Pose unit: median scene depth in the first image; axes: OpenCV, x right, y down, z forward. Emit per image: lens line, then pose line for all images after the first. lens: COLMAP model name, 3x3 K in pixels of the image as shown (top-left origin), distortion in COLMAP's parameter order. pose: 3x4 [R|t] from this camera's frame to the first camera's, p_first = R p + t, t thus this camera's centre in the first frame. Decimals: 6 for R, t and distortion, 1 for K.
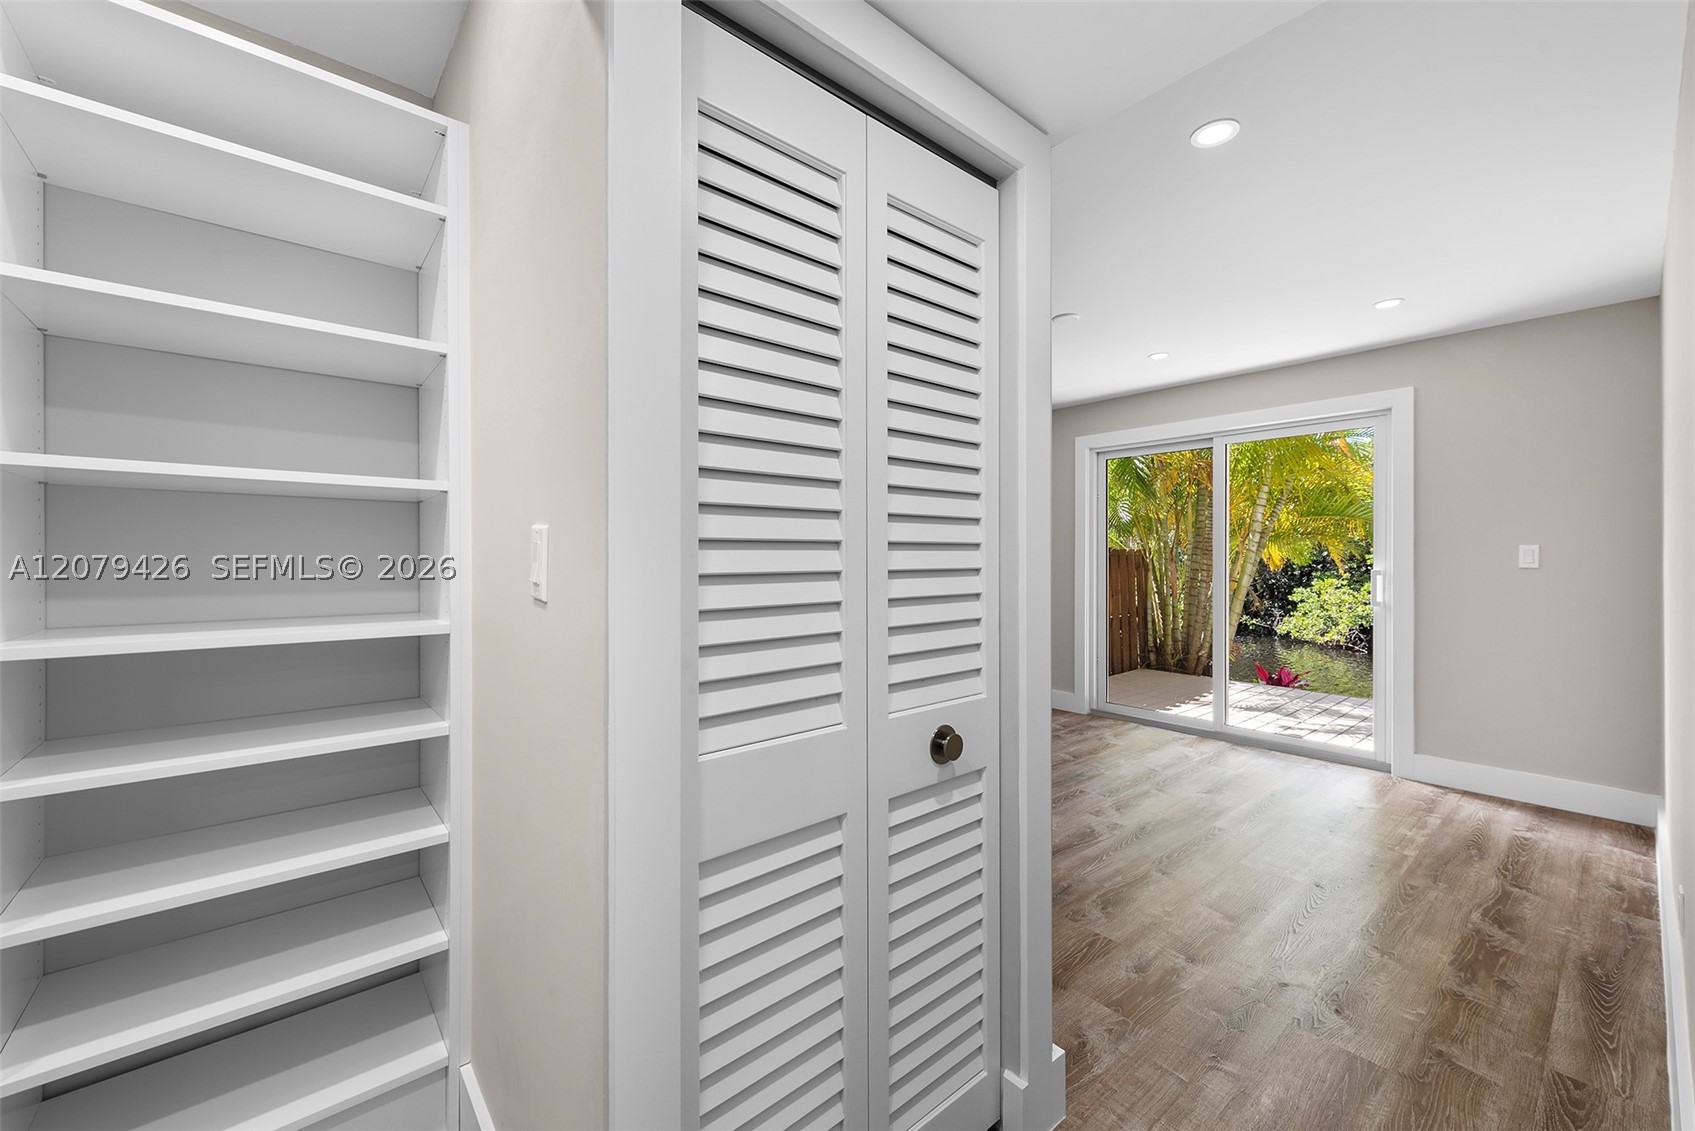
lens RADIAL K [[668.6, 0, 854.6], [0, 668.6, 558.3], [0, 0, 1]] dist [0.007867, -0.000234]
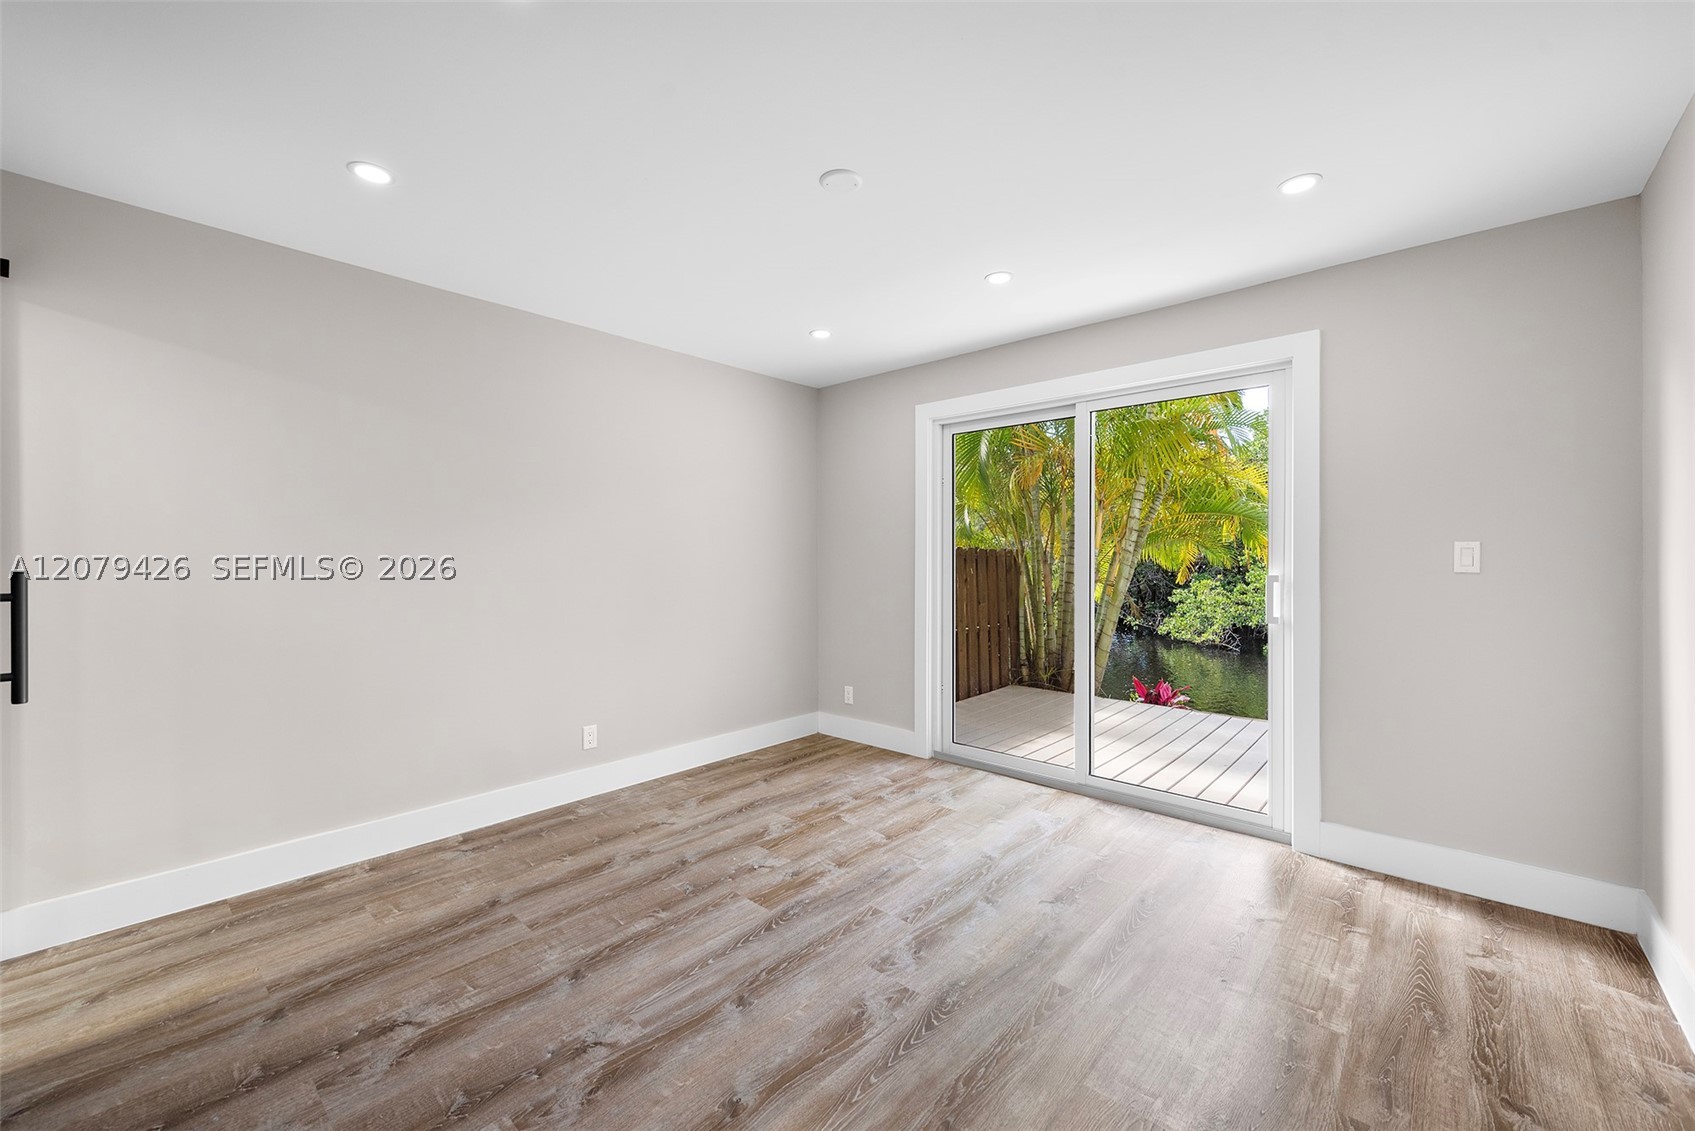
lens RADIAL K [[668.6, 0, 856.0], [0, 668.6, 561.6], [0, 0, 1]] dist [0.007867, -0.000234]
pose [[0.990647, -0.000295, 0.136447, 0.281172], [-0.000074, 0.999996, 0.002704, 0.000709], [-0.136447, -0.002689, 0.990644, 0.425112]]
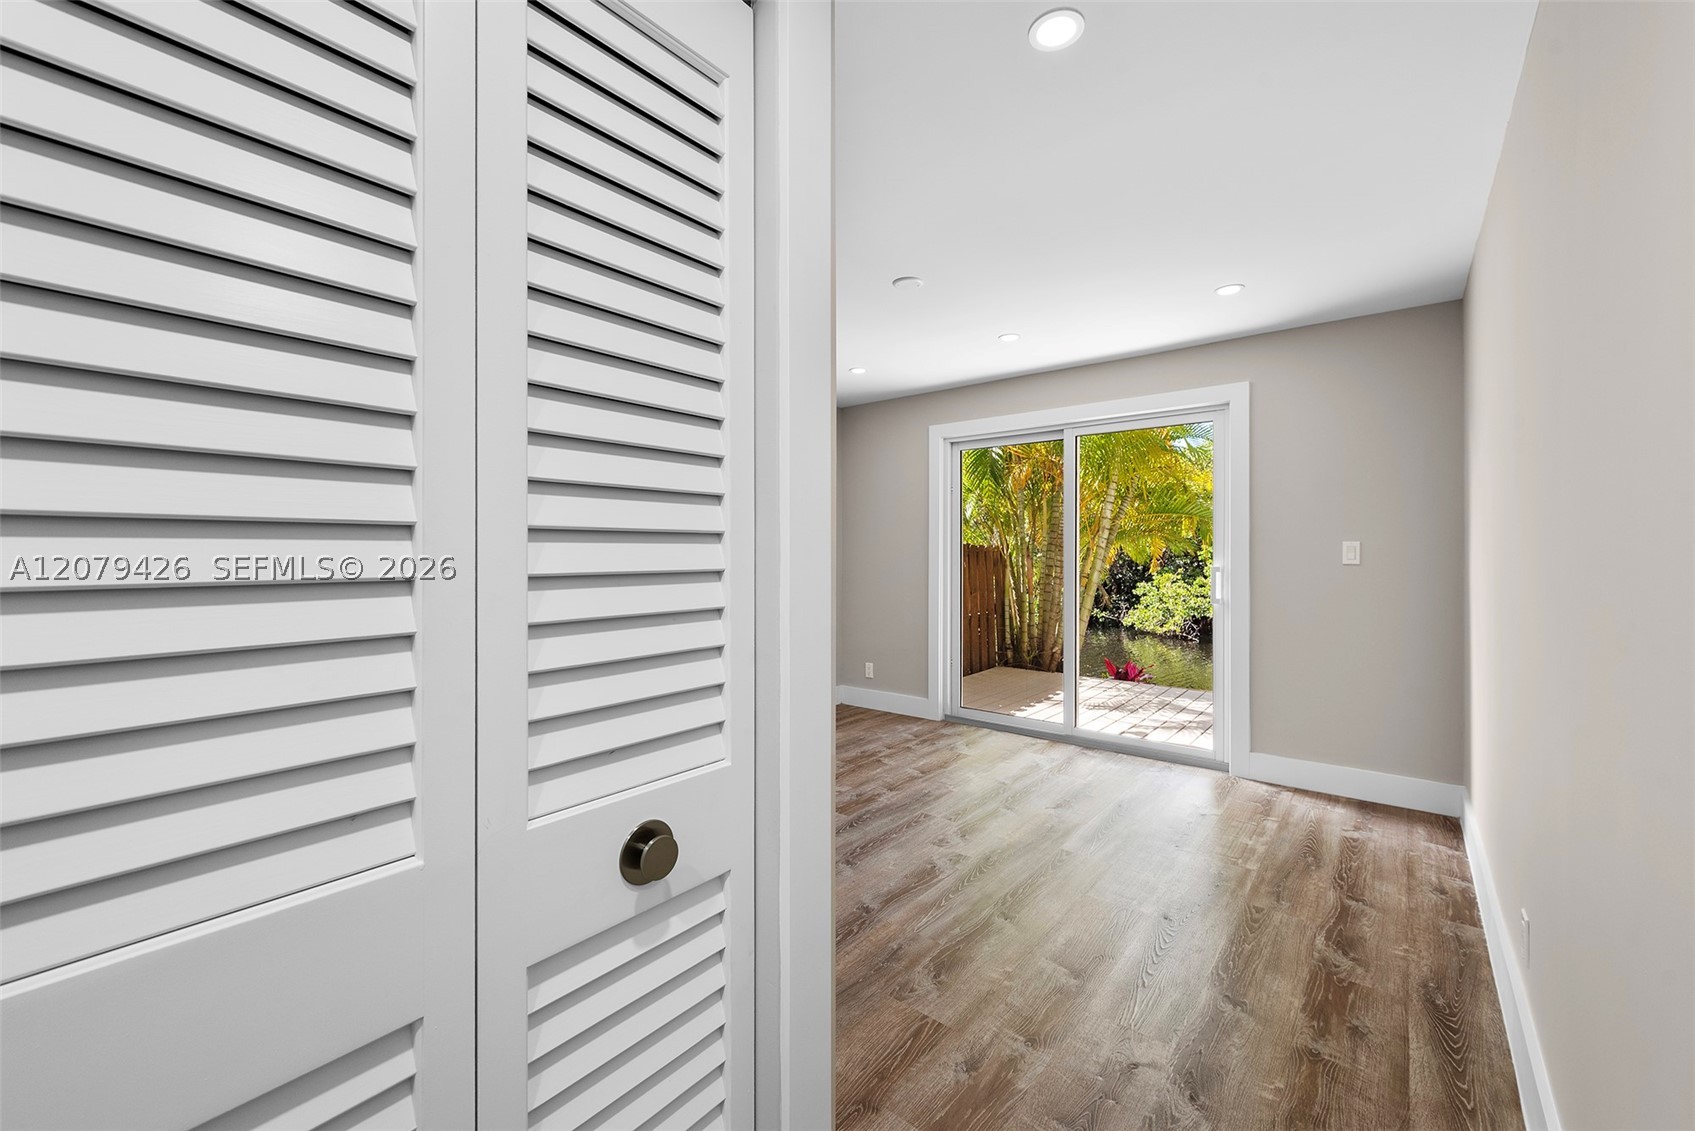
lens RADIAL K [[668.6, 0, 853.1], [0, 668.6, 556.1], [0, 0, 1]] dist [0.007867, -0.000234]
pose [[0.984009, -0.000860, 0.178116, 0.101971], [0.000567, 0.999998, 0.001695, -0.000145], [-0.178117, -0.001567, 0.984008, 0.167080]]
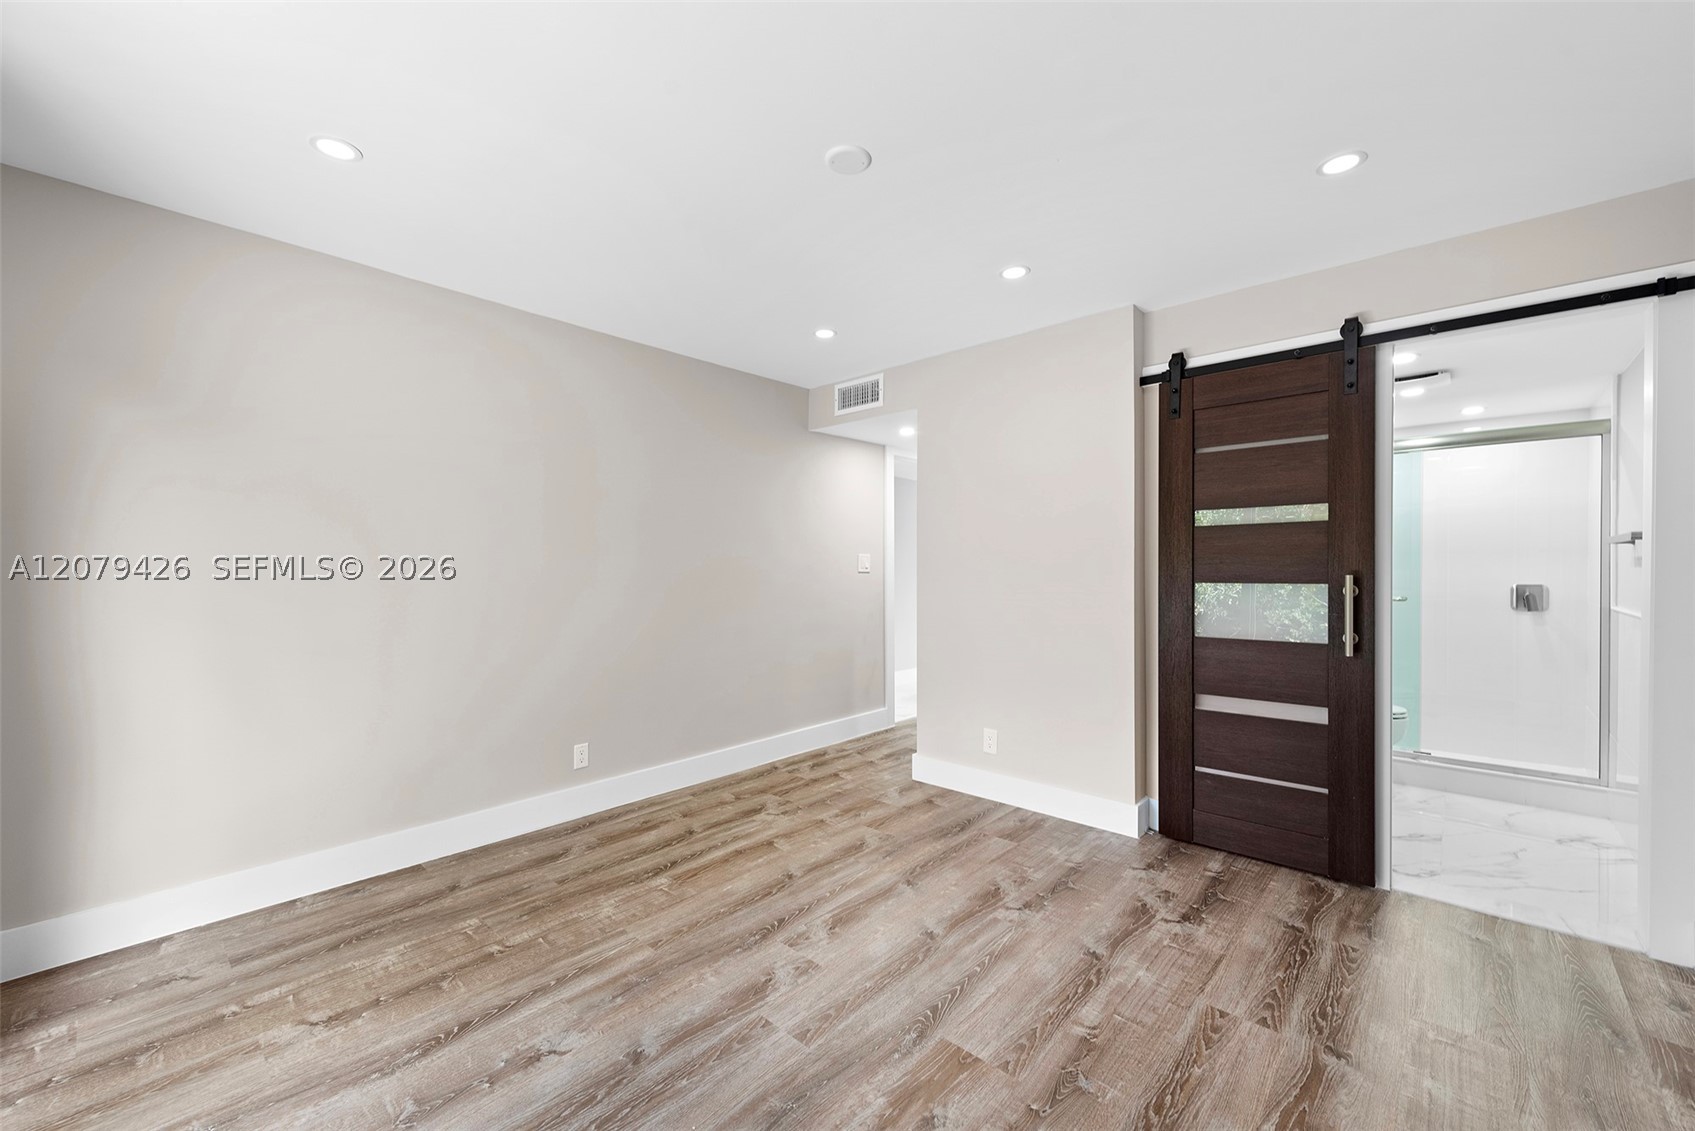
lens RADIAL K [[668.6, 0, 864.9], [0, 668.6, 566.2], [0, 0, 1]] dist [0.007867, -0.000234]
pose [[-0.990357, 0.000066, -0.138536, 0.442388], [-0.000436, 0.999993, 0.003592, -0.004796], [0.138535, 0.003618, -0.990351, 1.829867]]
